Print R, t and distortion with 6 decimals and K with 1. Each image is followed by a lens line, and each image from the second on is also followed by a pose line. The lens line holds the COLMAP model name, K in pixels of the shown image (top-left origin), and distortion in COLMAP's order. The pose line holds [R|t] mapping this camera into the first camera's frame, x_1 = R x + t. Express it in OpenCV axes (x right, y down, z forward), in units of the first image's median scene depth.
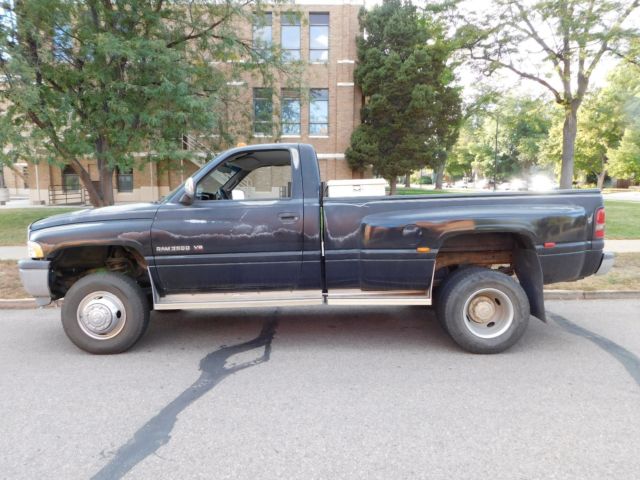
lens RADIAL K [[479.4, 0, 320.0], [0, 479.4, 240.0], [0, 0, 1]] dist [-0.012516, 0.001400]
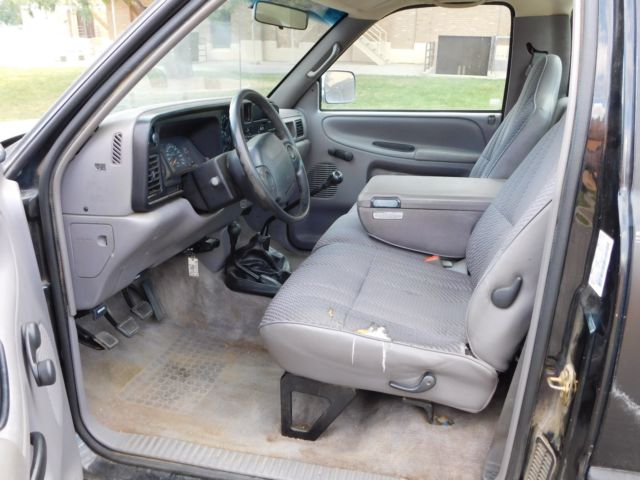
lens RADIAL K [[479.4, 0, 320.0], [0, 479.4, 240.0], [0, 0, 1]] dist [-0.012516, 0.001400]
pose [[0.962762, 0.114248, -0.245023, -0.030745], [-0.038628, 0.955153, 0.293582, -0.036895], [0.267576, -0.273185, 0.923998, 0.248363]]
